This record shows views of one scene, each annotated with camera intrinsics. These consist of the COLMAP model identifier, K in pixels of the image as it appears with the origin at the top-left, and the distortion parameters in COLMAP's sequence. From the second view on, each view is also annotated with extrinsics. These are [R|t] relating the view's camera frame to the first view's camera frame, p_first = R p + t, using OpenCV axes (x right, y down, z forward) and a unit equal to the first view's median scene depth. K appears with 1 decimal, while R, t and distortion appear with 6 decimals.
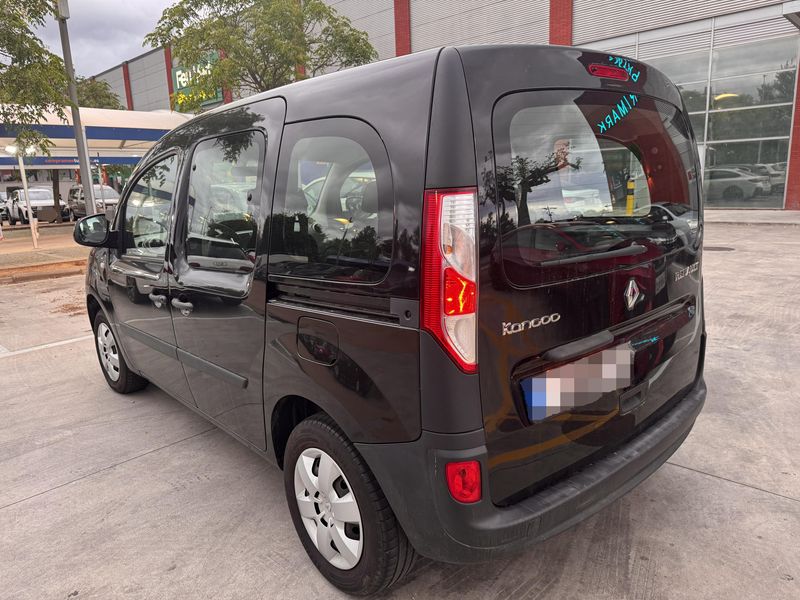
lens RADIAL K [[568.1, 0, 400.0], [0, 568.1, 300.0], [0, 0, 1]] dist [0.002217, -0.008029]
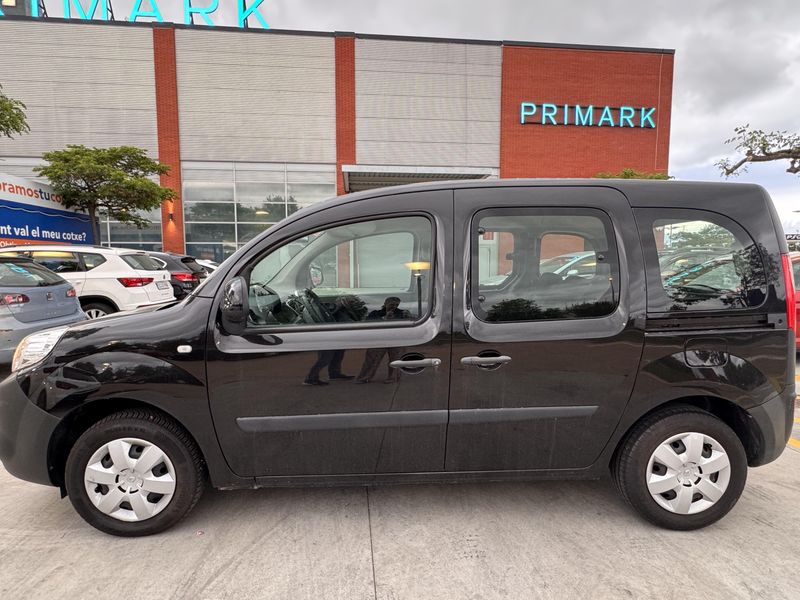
lens RADIAL K [[435.1, 0, 400.0], [0, 435.1, 300.0], [0, 0, 1]] dist [-0.000191, -0.000034]
pose [[0.643686, -0.031613, 0.764637, -0.941358], [0.136757, 0.987815, -0.074285, -0.054582], [-0.752972, 0.152386, 0.640166, 0.517330]]
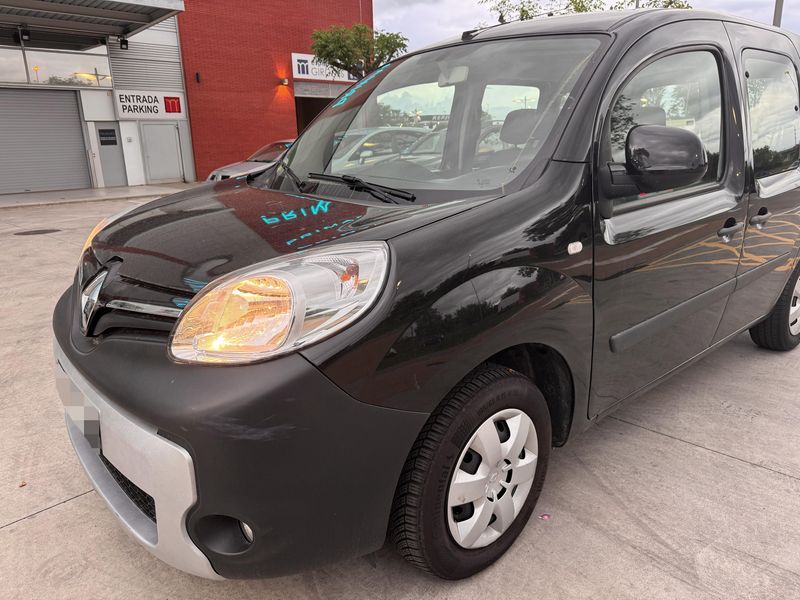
lens RADIAL K [[568.1, 0, 400.0], [0, 568.1, 300.0], [0, 0, 1]] dist [0.002217, -0.008029]
pose [[0.019702, -0.231461, 0.972645, -1.193555], [0.229231, 0.947965, 0.220944, -0.188242], [-0.973173, 0.218607, 0.071735, 1.359063]]
